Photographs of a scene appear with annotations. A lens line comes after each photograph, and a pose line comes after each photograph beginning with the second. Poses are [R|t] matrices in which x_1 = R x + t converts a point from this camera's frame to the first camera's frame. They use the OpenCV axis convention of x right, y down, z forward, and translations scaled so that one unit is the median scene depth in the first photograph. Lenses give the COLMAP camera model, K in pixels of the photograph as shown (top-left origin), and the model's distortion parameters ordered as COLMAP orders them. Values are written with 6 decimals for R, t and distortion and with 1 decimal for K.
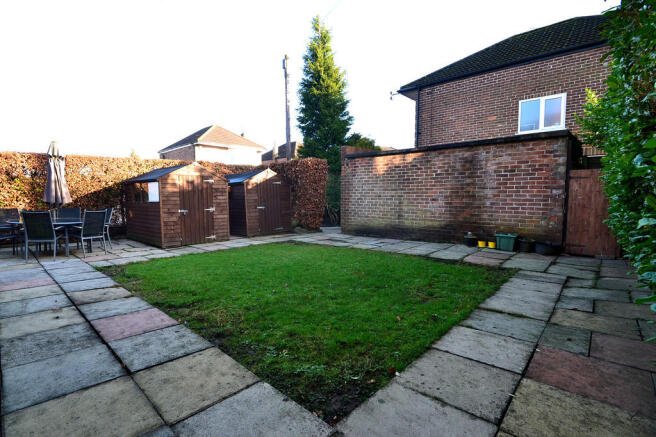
lens RADIAL K [[301.4, 0, 328.0], [0, 301.4, 218.5], [0, 0, 1]] dist [-0.003314, -0.000411]
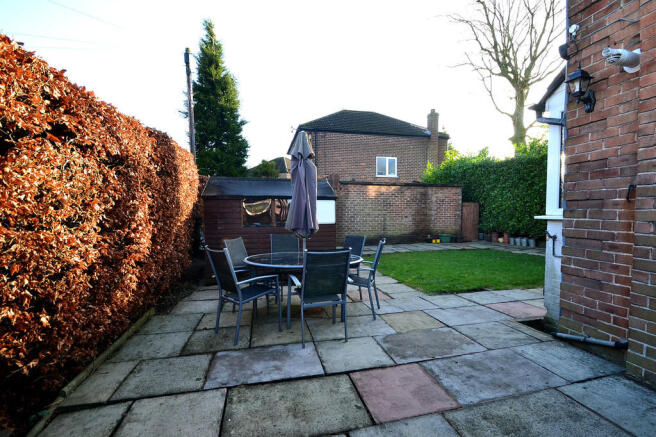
lens RADIAL K [[301.4, 0, 328.0], [0, 301.4, 218.5], [0, 0, 1]] dist [-0.003314, -0.000411]
pose [[0.573442, -0.006423, 0.819221, -1.165531], [0.060661, 0.997557, -0.034641, -0.022392], [-0.816997, 0.069560, 0.572431, 0.422649]]
